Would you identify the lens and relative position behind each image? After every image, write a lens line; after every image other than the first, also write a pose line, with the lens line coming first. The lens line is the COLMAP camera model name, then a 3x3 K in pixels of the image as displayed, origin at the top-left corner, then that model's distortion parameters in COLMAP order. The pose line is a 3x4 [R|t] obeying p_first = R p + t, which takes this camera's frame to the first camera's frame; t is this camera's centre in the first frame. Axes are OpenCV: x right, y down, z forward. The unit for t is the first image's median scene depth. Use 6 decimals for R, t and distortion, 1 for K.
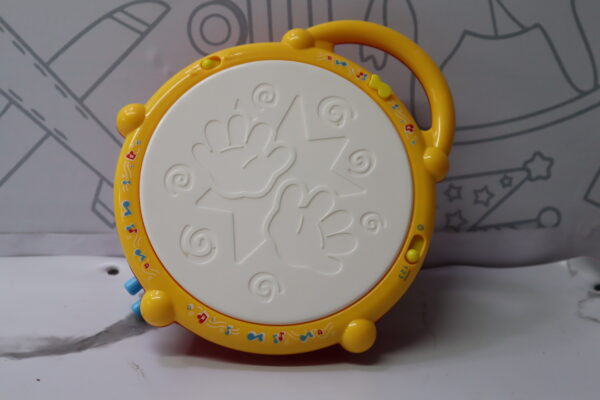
lens RADIAL K [[669.5, 0, 302.9], [0, 669.5, 196.8], [0, 0, 1]] dist [0.070349, 0.000000]
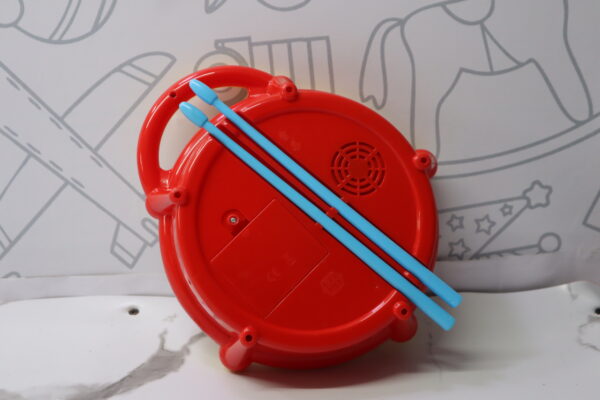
lens RADIAL K [[669.5, 0, 305.1], [0, 669.5, 200.1], [0, 0, 1]] dist [0.070349, 0.000000]
pose [[0.998899, -0.039795, -0.024845, 0.019523], [0.040718, 0.998455, 0.037810, -0.092104], [0.023302, -0.038780, 0.998976, -0.040901]]
